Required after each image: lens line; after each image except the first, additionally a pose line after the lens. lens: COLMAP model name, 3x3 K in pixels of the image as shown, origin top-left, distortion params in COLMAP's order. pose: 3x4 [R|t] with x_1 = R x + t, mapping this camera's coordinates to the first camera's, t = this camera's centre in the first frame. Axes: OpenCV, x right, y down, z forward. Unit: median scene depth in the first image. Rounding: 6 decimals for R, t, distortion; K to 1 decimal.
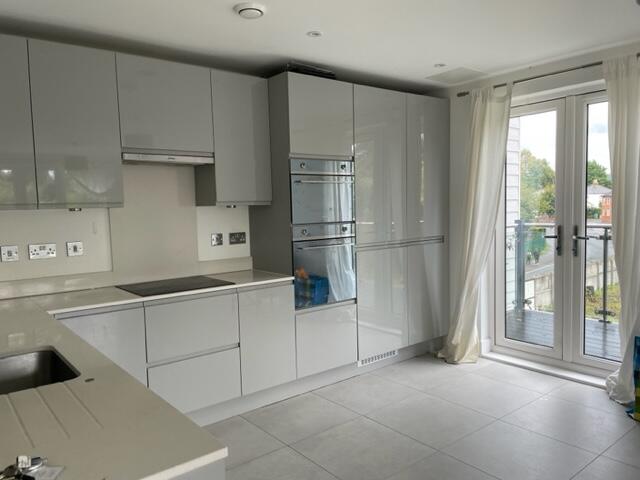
lens RADIAL K [[486.7, 0, 318.5], [0, 486.7, 240.9], [0, 0, 1]] dist [0.063580, -0.004228]
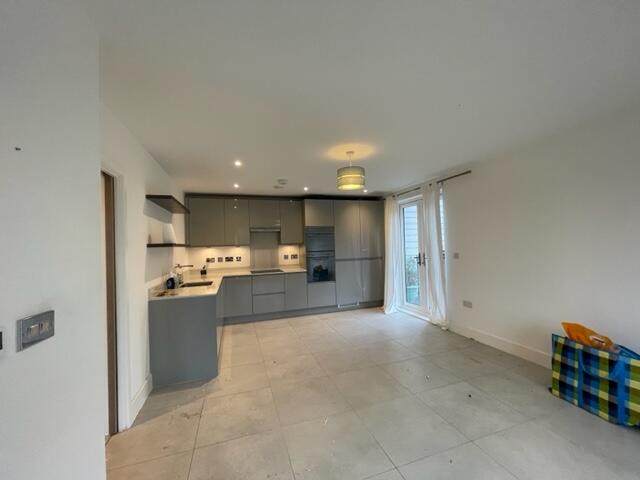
lens RADIAL K [[260.0, 0, 320.4], [0, 260.0, 241.7], [0, 0, 1]] dist [-0.001845, 0.000124]
pose [[0.935948, -0.008437, -0.352037, 0.493725], [-0.019956, 0.996836, -0.076945, 0.020342], [0.351572, 0.079042, 0.932818, -0.333848]]
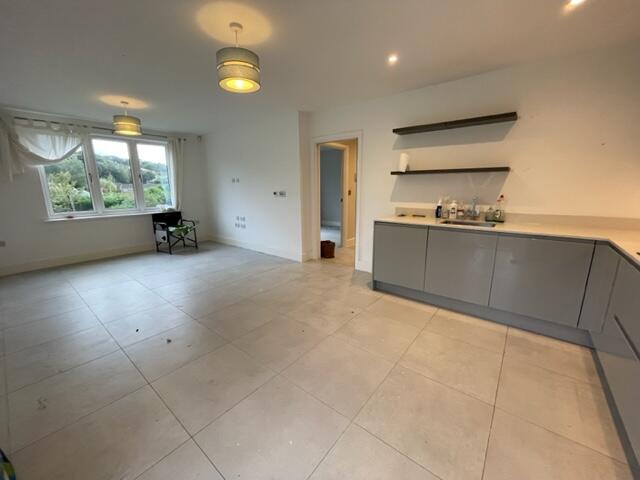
lens RADIAL K [[260.0, 0, 321.0], [0, 260.0, 240.3], [0, 0, 1]] dist [-0.001845, 0.000124]
pose [[-0.978730, 0.068003, -0.193554, 0.278293], [0.010969, 0.959460, 0.281631, -0.049187], [0.204859, 0.273518, -0.939798, 0.984747]]
